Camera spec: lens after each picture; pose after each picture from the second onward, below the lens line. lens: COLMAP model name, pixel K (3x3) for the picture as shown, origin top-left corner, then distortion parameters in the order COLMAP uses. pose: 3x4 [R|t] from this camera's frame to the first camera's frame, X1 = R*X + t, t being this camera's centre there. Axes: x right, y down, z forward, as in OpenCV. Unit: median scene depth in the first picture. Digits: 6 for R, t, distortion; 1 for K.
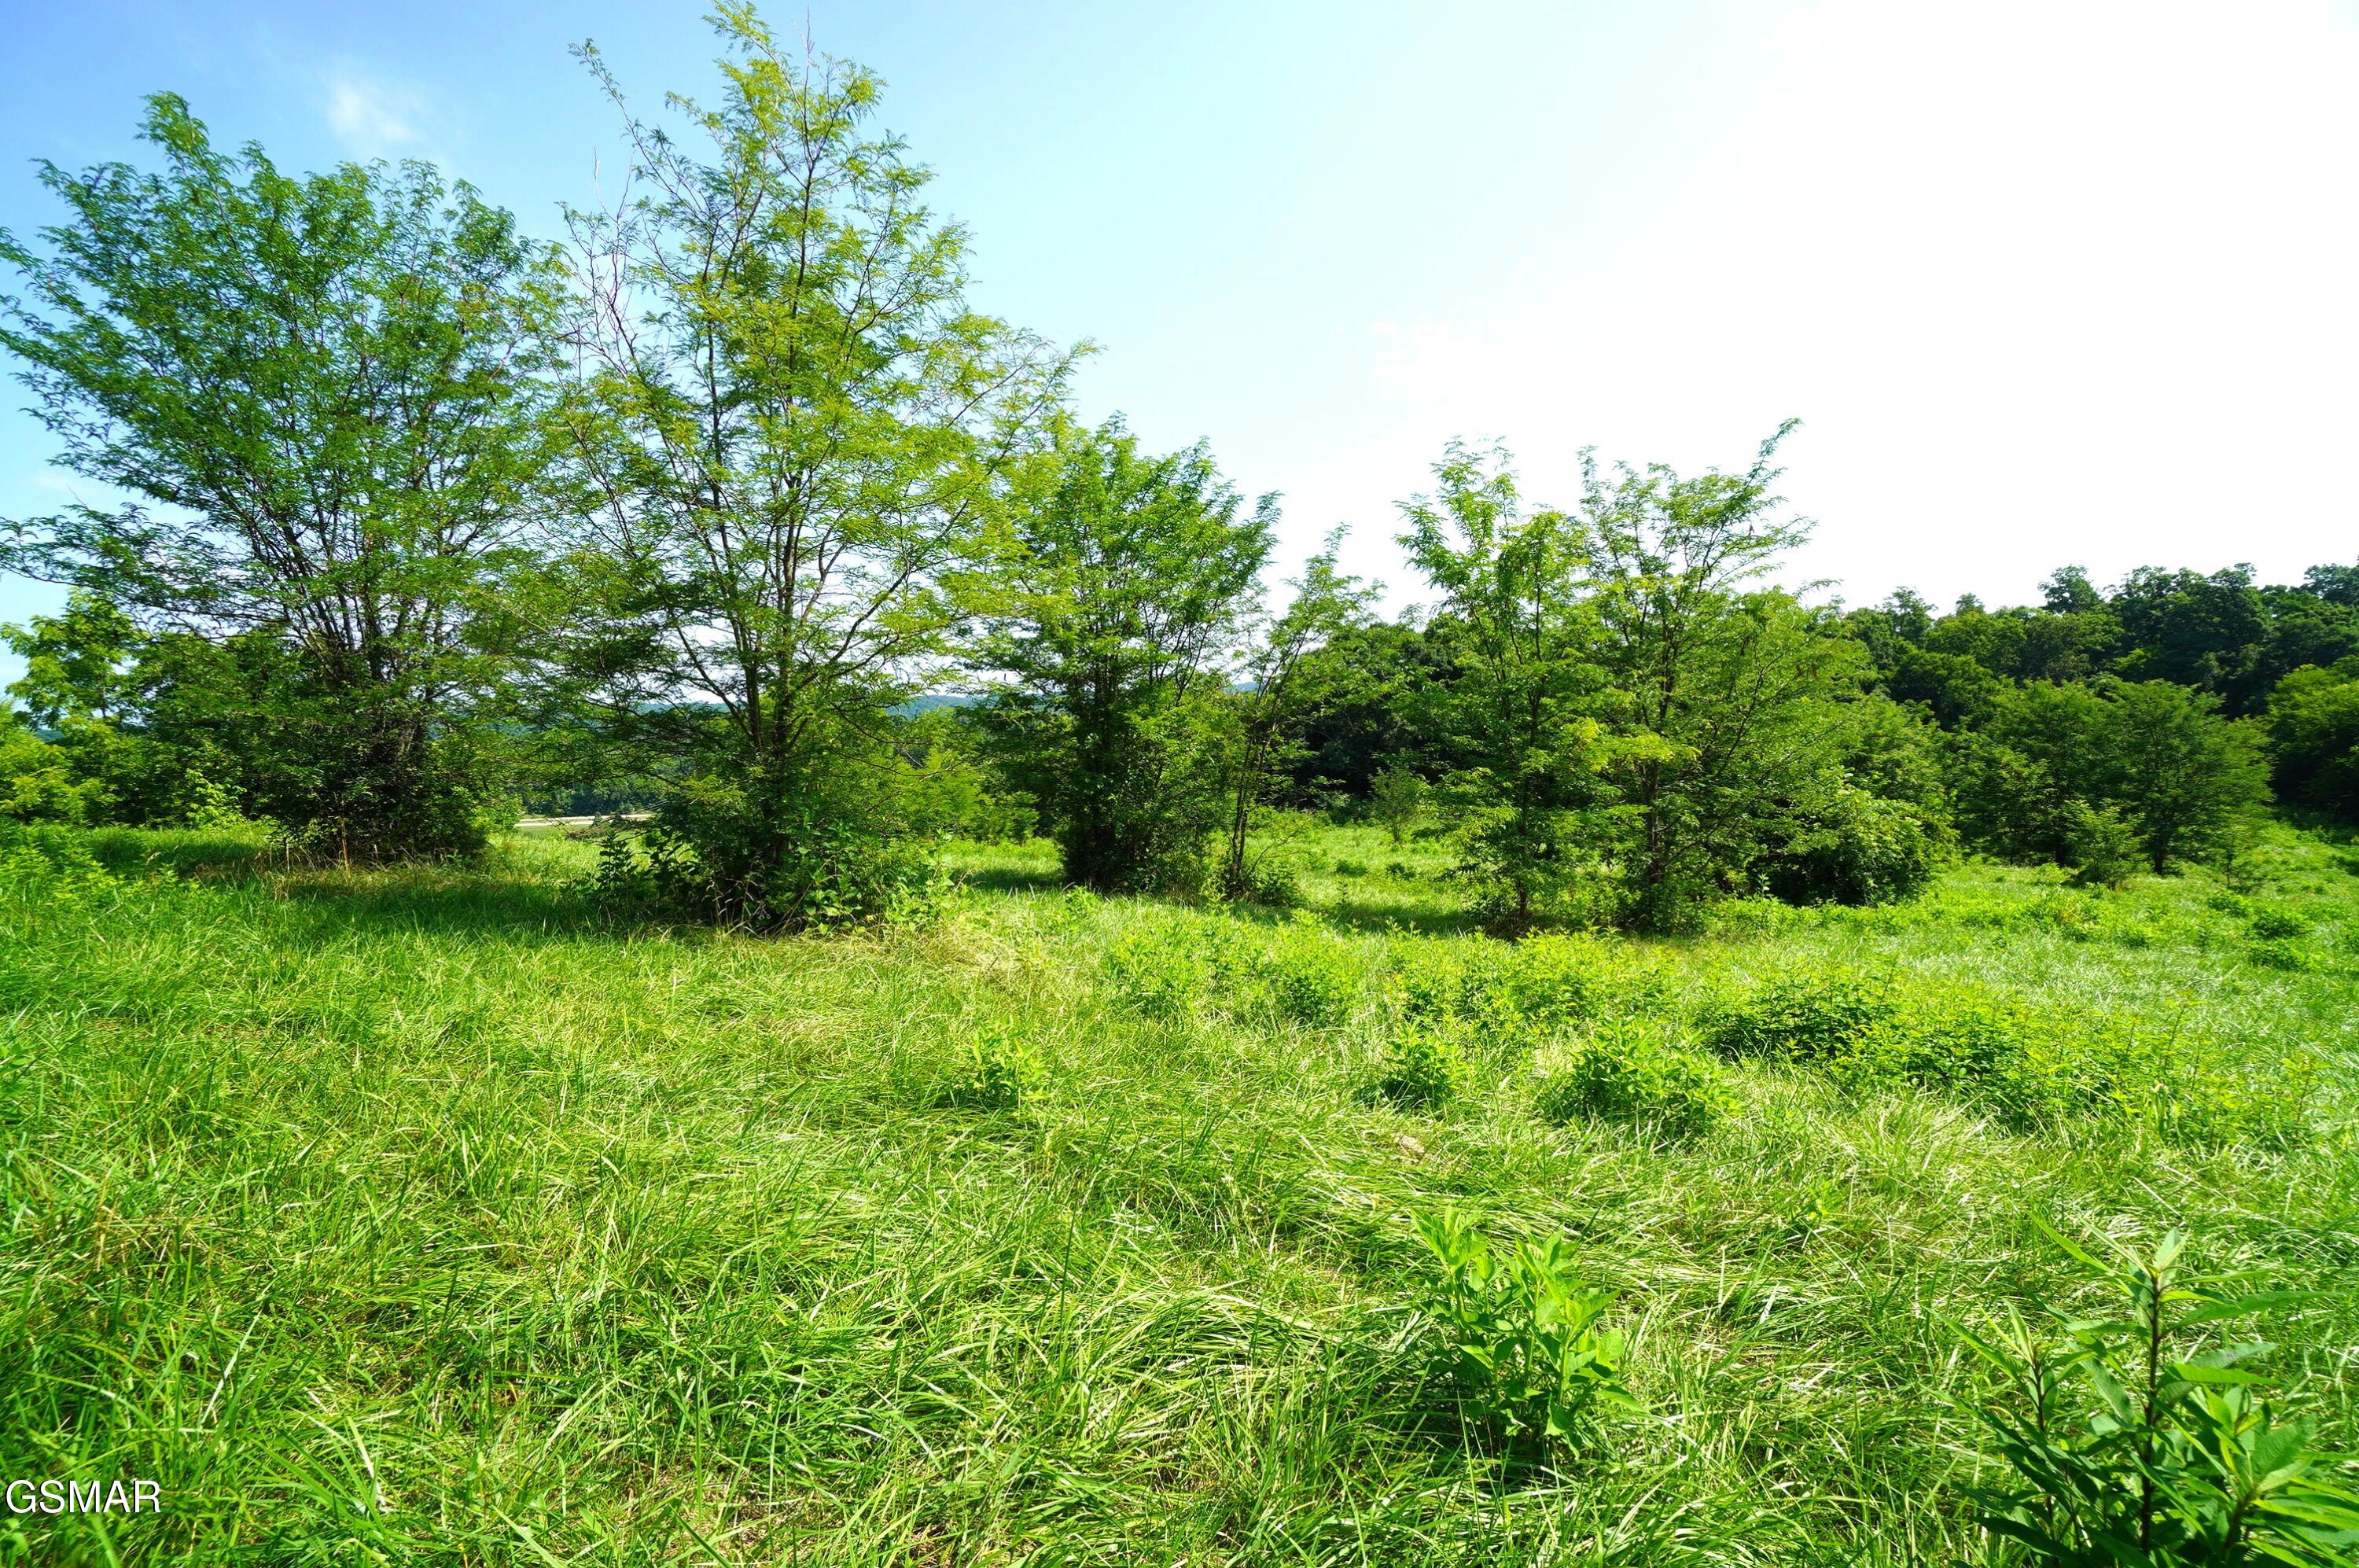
lens RADIAL K [[1047.8, 0, 1158.9], [0, 1047.8, 781.8], [0, 0, 1]] dist [-0.055191, 0.020545]
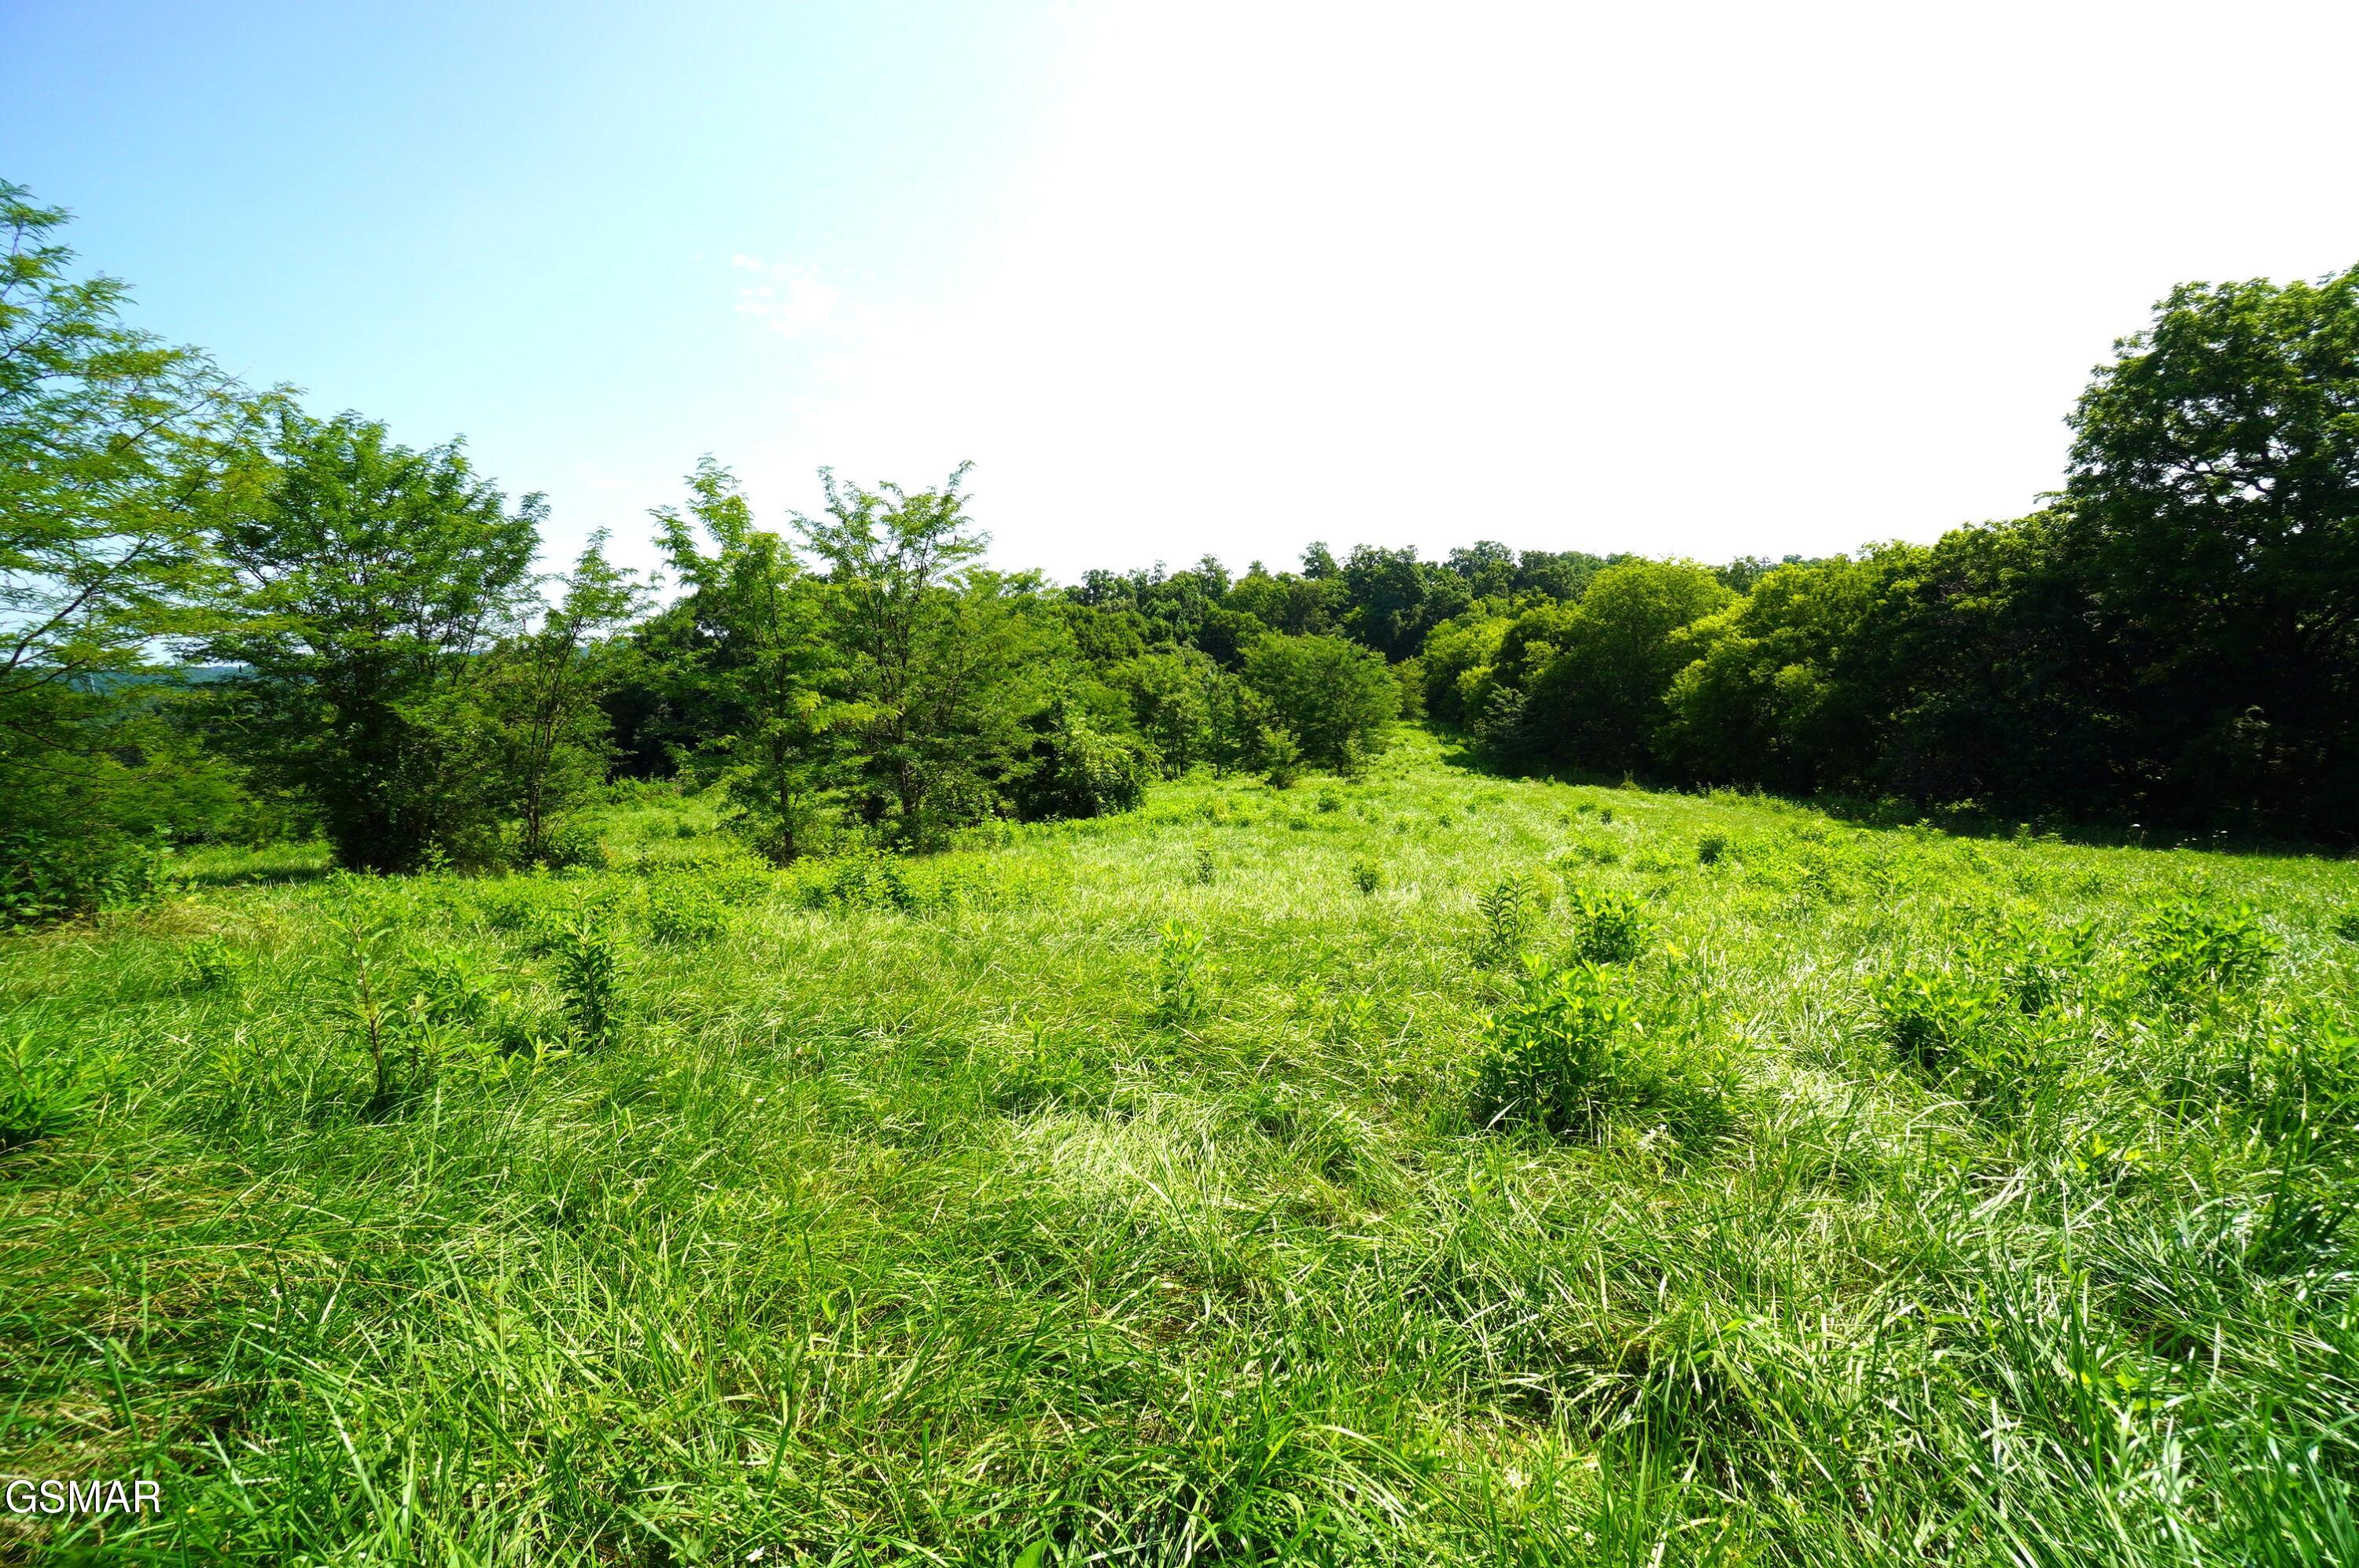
lens RADIAL K [[1047.8, 0, 1167.4], [0, 1047.8, 786.2], [0, 0, 1]] dist [-0.055191, 0.020545]
pose [[0.843527, -0.084840, 0.530343, 0.067710], [0.059670, 0.996136, 0.064447, -0.001230], [-0.533761, -0.022718, 0.845330, -0.251405]]
